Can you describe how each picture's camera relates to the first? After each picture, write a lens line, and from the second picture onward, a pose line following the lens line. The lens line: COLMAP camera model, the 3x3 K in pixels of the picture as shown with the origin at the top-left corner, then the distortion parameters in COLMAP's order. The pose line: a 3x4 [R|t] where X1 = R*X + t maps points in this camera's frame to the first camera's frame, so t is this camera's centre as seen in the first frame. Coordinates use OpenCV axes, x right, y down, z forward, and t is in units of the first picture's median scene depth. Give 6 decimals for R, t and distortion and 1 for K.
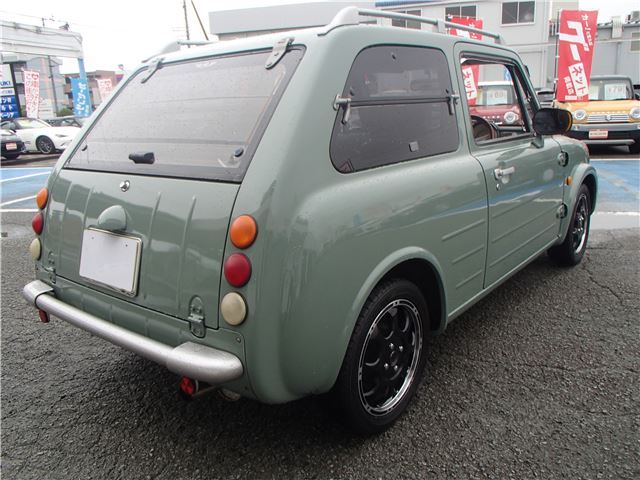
lens RADIAL K [[555.2, 0, 320.0], [0, 555.2, 240.0], [0, 0, 1]] dist [-0.071004, -0.000716]
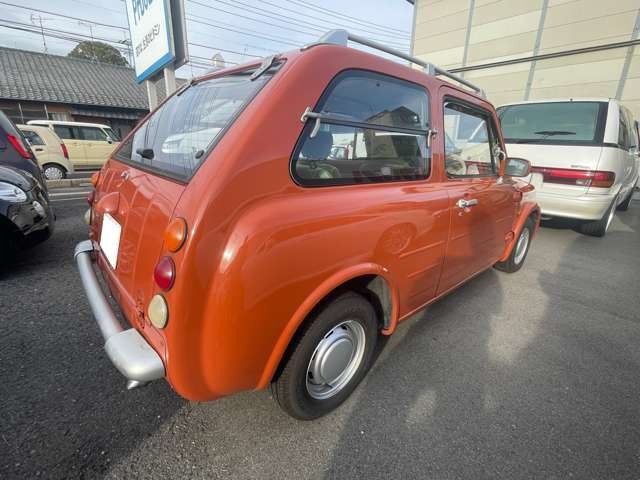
lens RADIAL K [[303.1, 0, 320.0], [0, 303.1, 240.0], [0, 0, 1]] dist [0.000063, -0.000375]
pose [[0.984660, 0.137672, -0.107201, 0.136044], [-0.131185, 0.989197, 0.065415, -0.060274], [0.115048, -0.050348, 0.992083, 0.410477]]
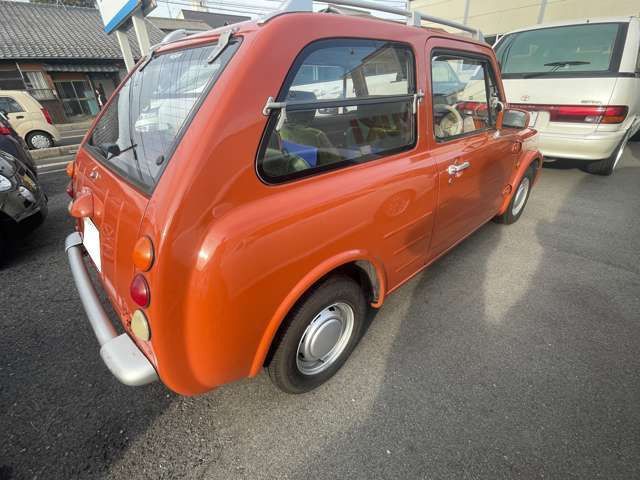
lens RADIAL K [[303.1, 0, 320.0], [0, 303.1, 240.0], [0, 0, 1]] dist [0.000063, -0.000375]
pose [[0.990545, 0.090280, -0.103292, 0.174427], [-0.063602, 0.969350, 0.237307, -0.147480], [0.121550, -0.228494, 0.965928, 0.435134]]
